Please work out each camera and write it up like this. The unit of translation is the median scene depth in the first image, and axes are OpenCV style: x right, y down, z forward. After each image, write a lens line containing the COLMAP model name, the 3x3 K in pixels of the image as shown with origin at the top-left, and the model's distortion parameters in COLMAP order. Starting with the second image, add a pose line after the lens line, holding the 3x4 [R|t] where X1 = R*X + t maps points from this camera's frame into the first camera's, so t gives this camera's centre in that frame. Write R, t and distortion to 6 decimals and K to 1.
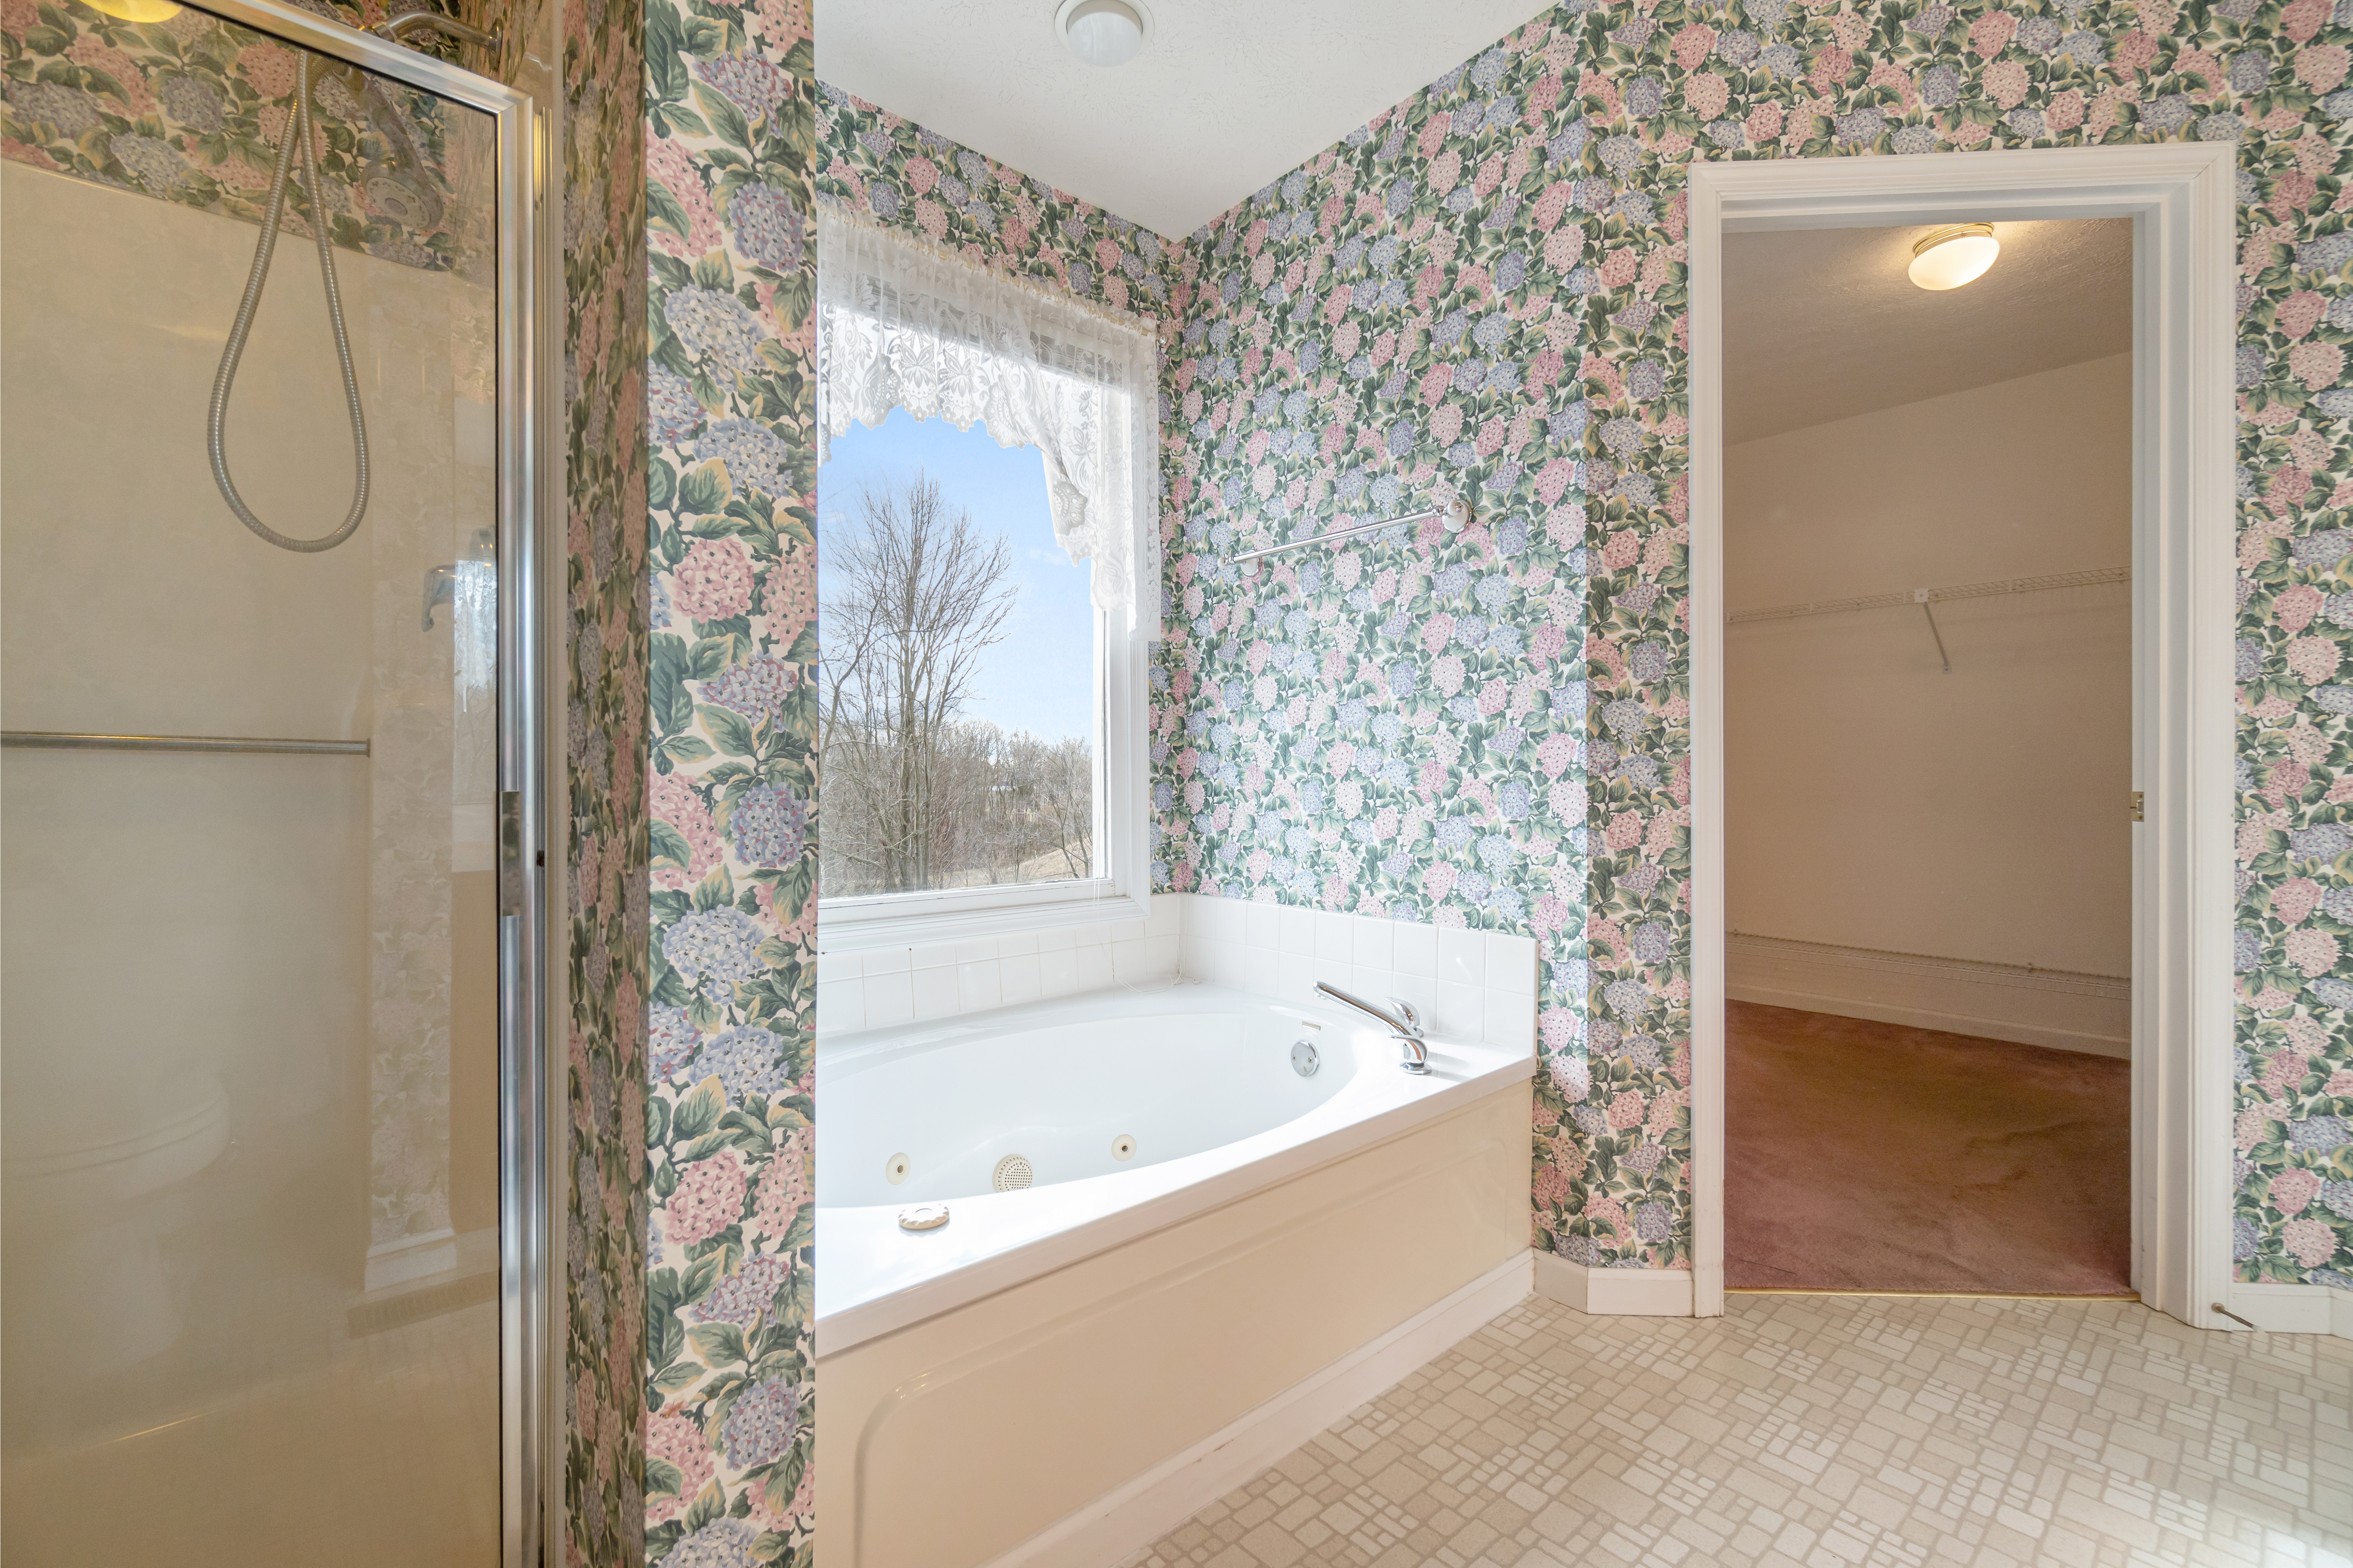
lens RADIAL K [[1017.5, 0, 1172.0], [0, 1017.5, 788.5], [0, 0, 1]] dist [0.003079, -0.000529]
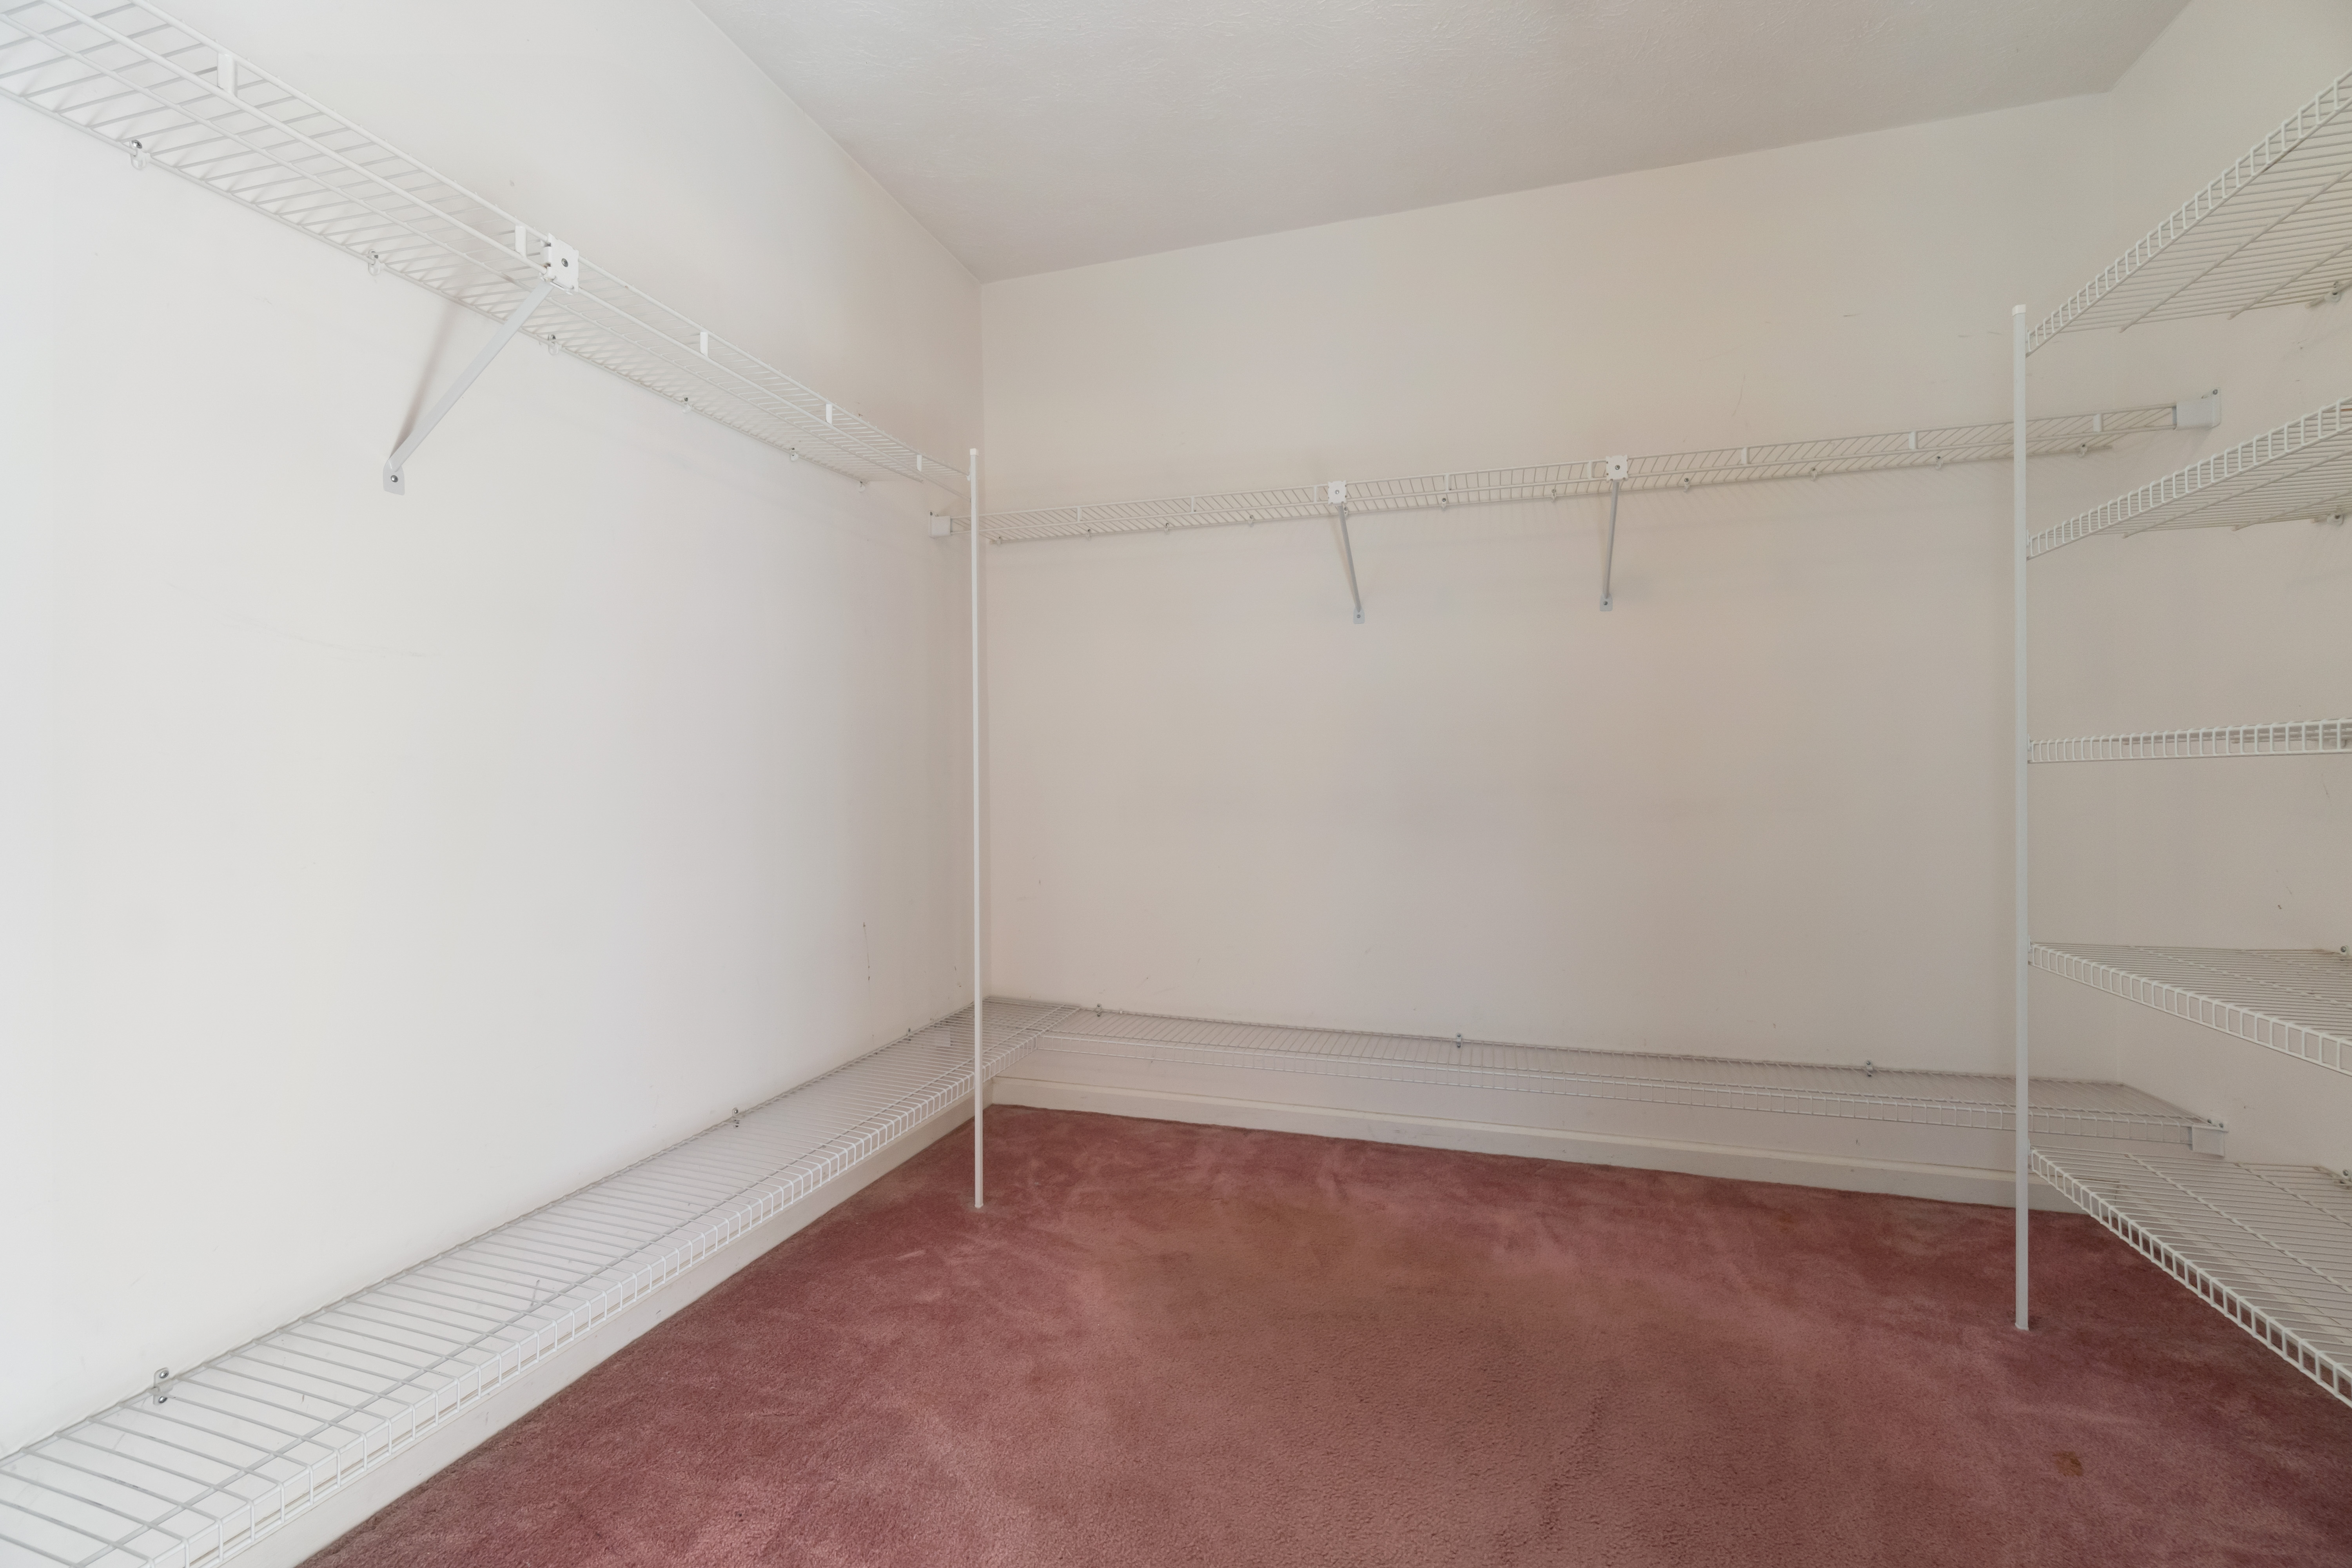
lens RADIAL K [[1017.2, 0, 1175.2], [0, 1017.2, 781.8], [0, 0, 1]] dist [0.003079, -0.000529]
pose [[0.858301, -0.003491, 0.513135, 0.310851], [0.007108, 0.999962, -0.005086, -0.000957], [-0.513097, 0.008013, 0.858293, 0.495380]]
